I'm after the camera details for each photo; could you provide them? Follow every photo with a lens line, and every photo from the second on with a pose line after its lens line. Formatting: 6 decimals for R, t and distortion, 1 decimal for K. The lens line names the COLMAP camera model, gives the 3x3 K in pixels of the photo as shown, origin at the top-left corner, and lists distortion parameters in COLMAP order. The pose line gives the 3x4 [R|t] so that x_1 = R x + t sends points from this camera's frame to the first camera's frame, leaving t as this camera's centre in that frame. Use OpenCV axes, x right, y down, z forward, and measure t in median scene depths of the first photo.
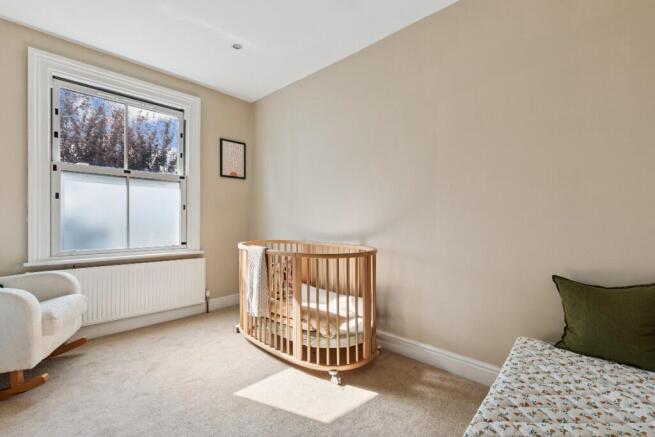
lens RADIAL K [[297.2, 0, 327.3], [0, 297.2, 219.9], [0, 0, 1]] dist [0.005108, 0.000280]
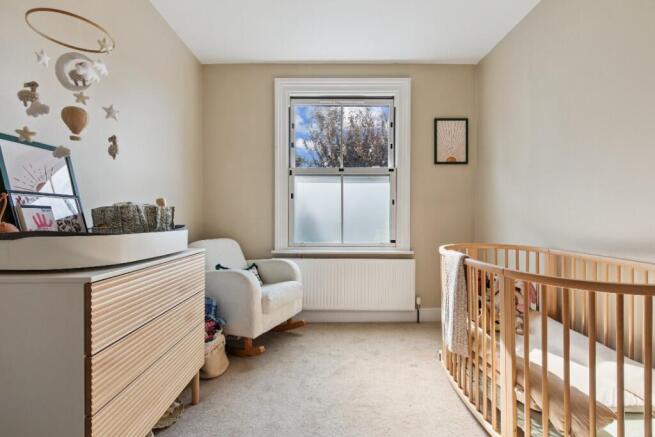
lens RADIAL K [[309.1, 0, 325.8], [0, 309.1, 216.3], [0, 0, 1]] dist [0.008215, 0.000154]
pose [[0.692464, -0.002670, -0.721448, 0.080536], [0.002863, 0.999995, -0.000953, 0.002335], [0.721447, -0.001406, 0.692468, 0.236684]]
